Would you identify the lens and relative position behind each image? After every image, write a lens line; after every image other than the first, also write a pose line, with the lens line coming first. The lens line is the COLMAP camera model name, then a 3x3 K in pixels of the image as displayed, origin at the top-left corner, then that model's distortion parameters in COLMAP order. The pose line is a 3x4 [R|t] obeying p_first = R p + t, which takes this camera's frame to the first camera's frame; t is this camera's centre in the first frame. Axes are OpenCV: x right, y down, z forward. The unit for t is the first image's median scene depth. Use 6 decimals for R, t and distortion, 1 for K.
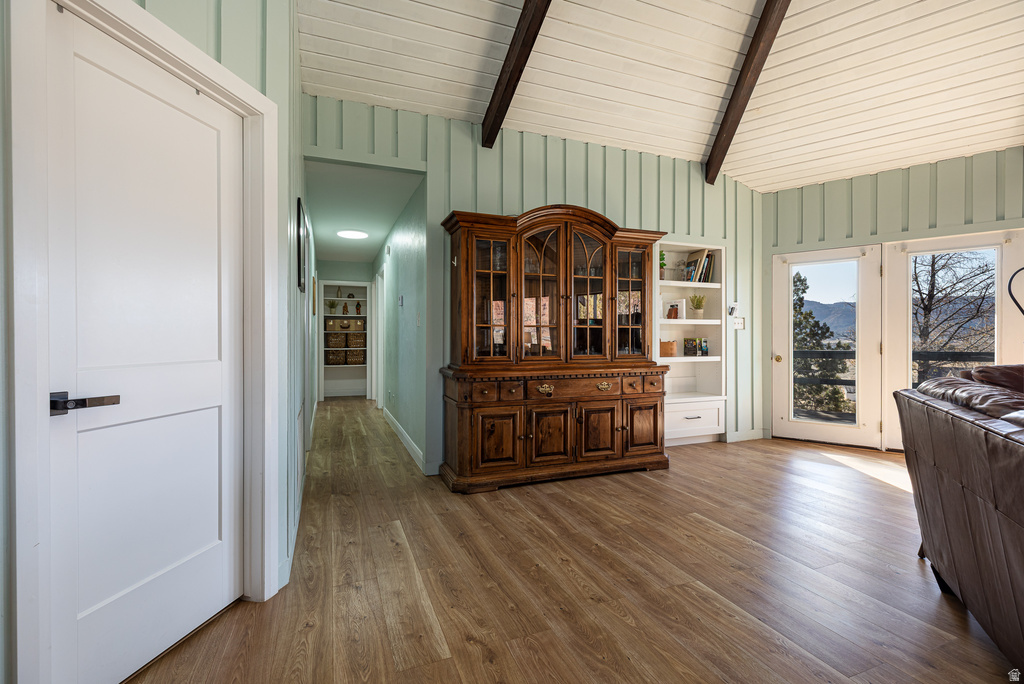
lens RADIAL K [[452.9, 0, 512.4], [0, 452.9, 336.1], [0, 0, 1]] dist [-0.002071, 0.000102]
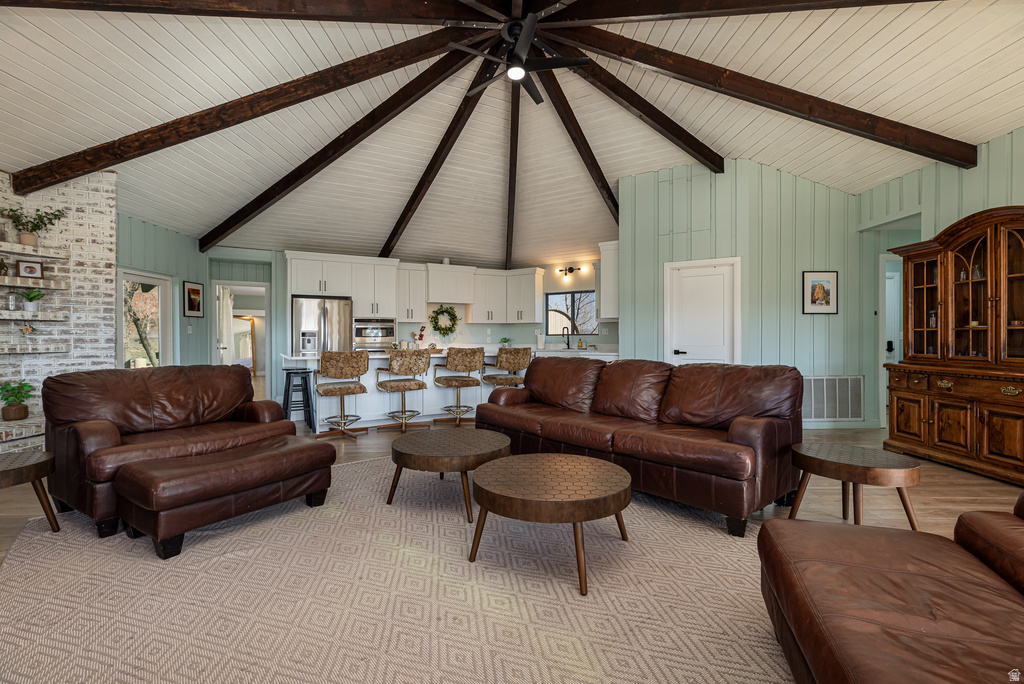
lens RADIAL K [[452.9, 0, 512.9], [0, 452.9, 340.3], [0, 0, 1]] dist [-0.002071, 0.000102]
pose [[-0.340160, 0.003648, -0.940360, 1.353059], [-0.000349, 0.999992, 0.004006, 0.001507], [0.940367, 0.001691, -0.340156, 0.320655]]
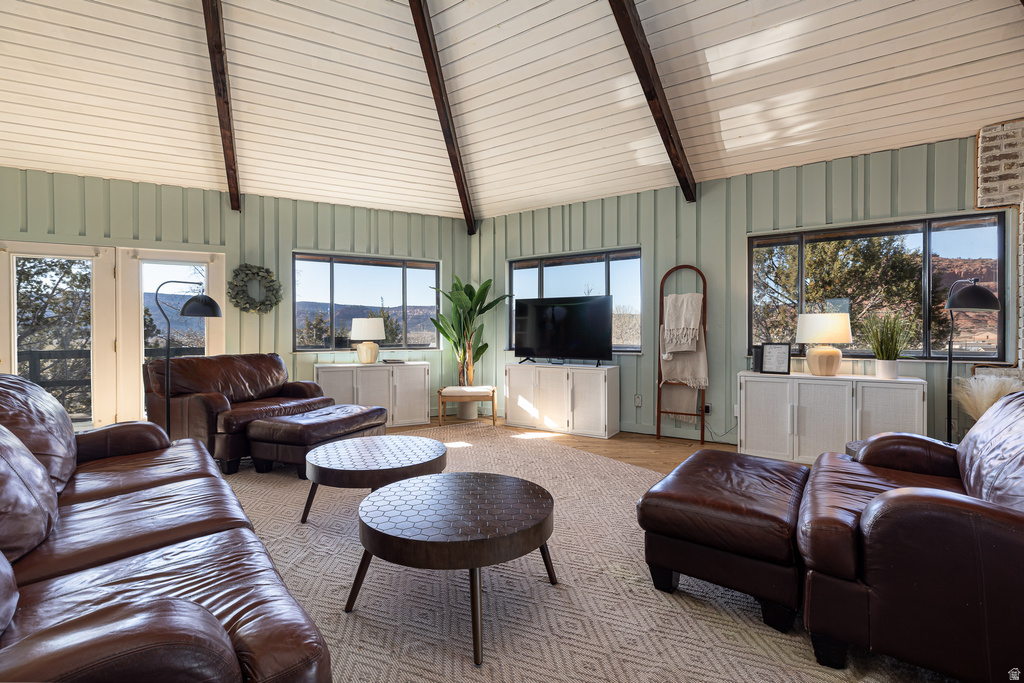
lens RADIAL K [[452.9, 0, 507.7], [0, 452.9, 334.8], [0, 0, 1]] dist [-0.002071, 0.000102]
pose [[0.396740, -0.002881, 0.917926, 0.237700], [0.000591, 0.999996, 0.002883, -0.002879], [-0.917931, -0.000601, 0.396740, -0.290727]]
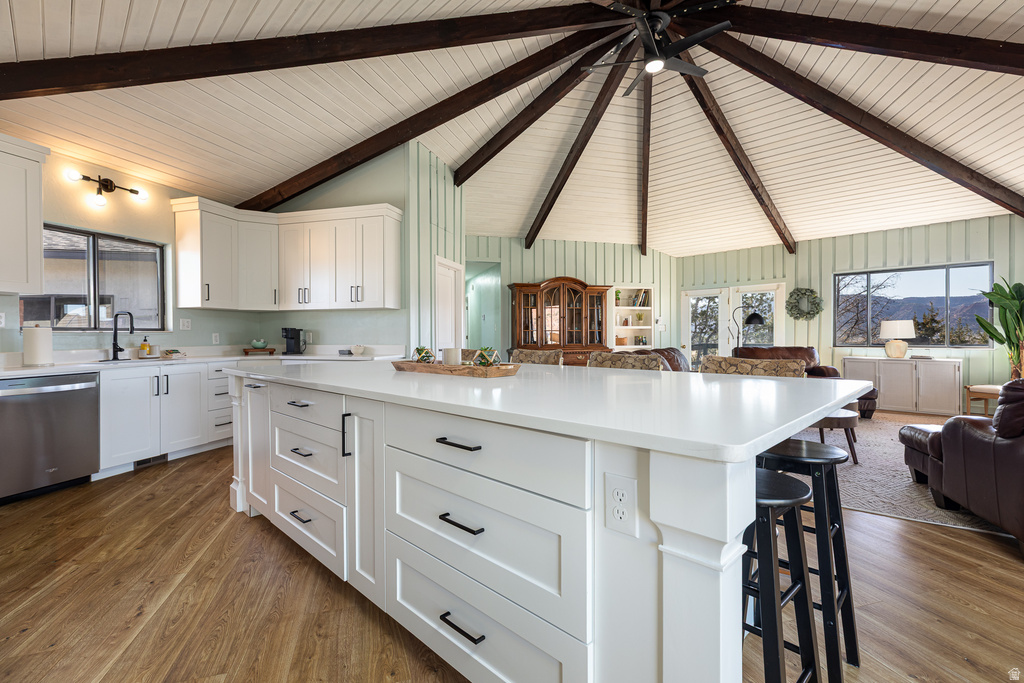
lens RADIAL K [[452.9, 0, 512.5], [0, 452.9, 336.9], [0, 0, 1]] dist [-0.002071, 0.000102]
pose [[0.995051, -0.002734, -0.099329, 0.087343], [0.003110, 0.999989, 0.003623, -0.000185], [0.099318, -0.003914, 0.995048, -1.176502]]
